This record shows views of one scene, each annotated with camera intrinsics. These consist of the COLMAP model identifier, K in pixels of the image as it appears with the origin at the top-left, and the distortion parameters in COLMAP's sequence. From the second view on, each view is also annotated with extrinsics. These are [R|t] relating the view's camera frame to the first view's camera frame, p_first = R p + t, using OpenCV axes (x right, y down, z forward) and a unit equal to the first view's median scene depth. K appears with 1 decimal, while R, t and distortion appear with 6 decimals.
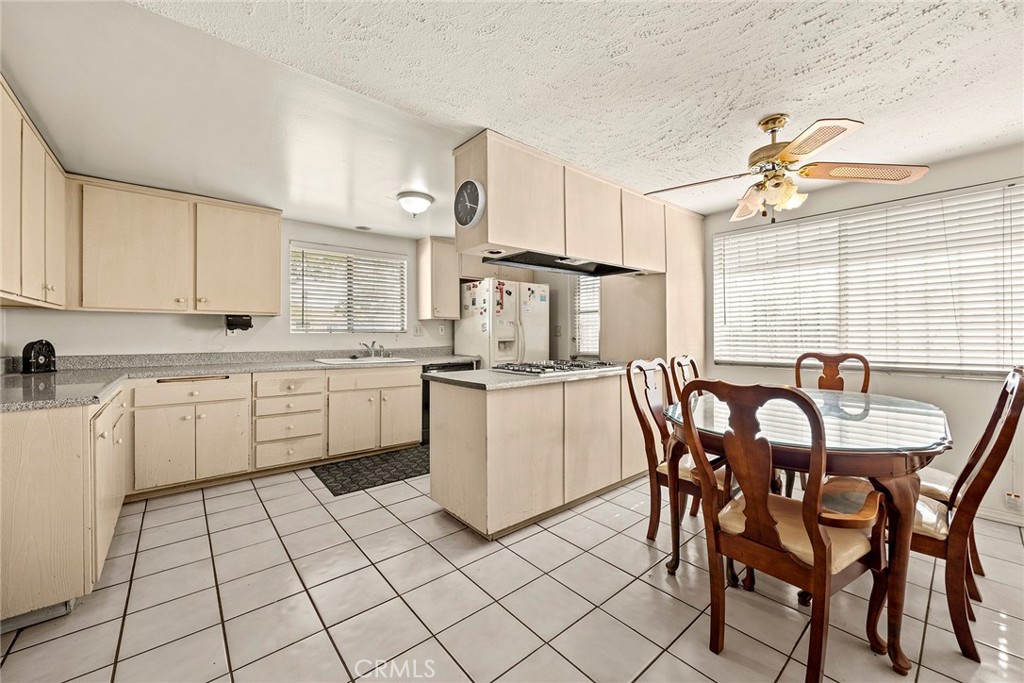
lens RADIAL K [[396.2, 0, 512.0], [0, 396.2, 341.5], [0, 0, 1]] dist [0.000251, 0.000006]
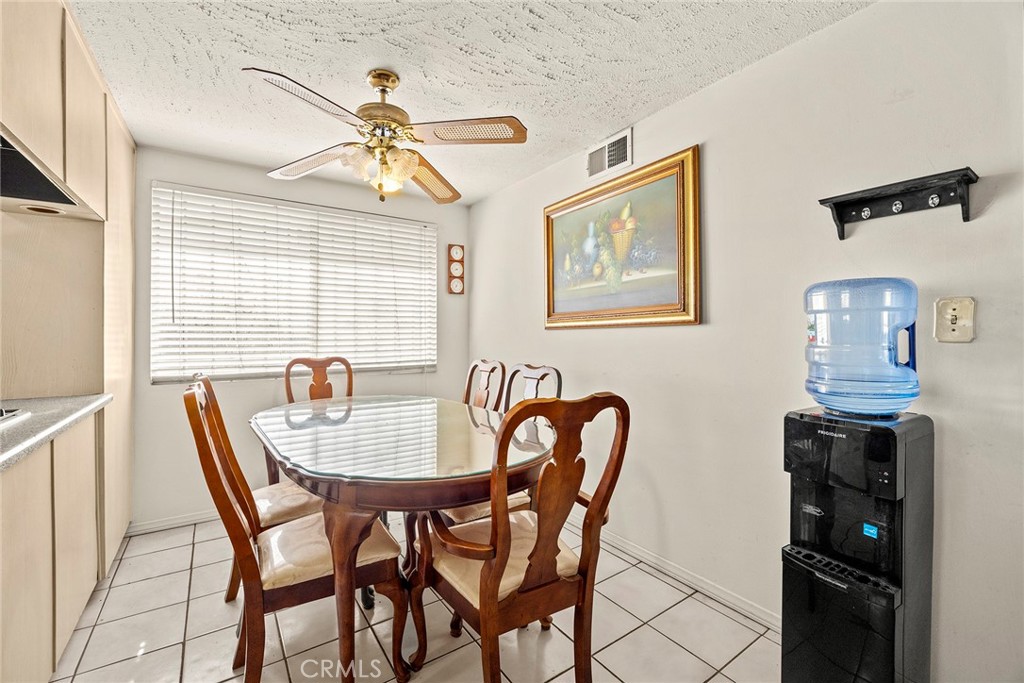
lens RADIAL K [[429.6, 0, 512.0], [0, 429.6, 341.5], [0, 0, 1]] dist [-0.002001, -0.000182]
pose [[0.111897, -0.012879, 0.993636, -0.140491], [0.017158, 0.999792, 0.011026, -0.011276], [-0.993572, 0.015815, 0.112094, 0.449200]]
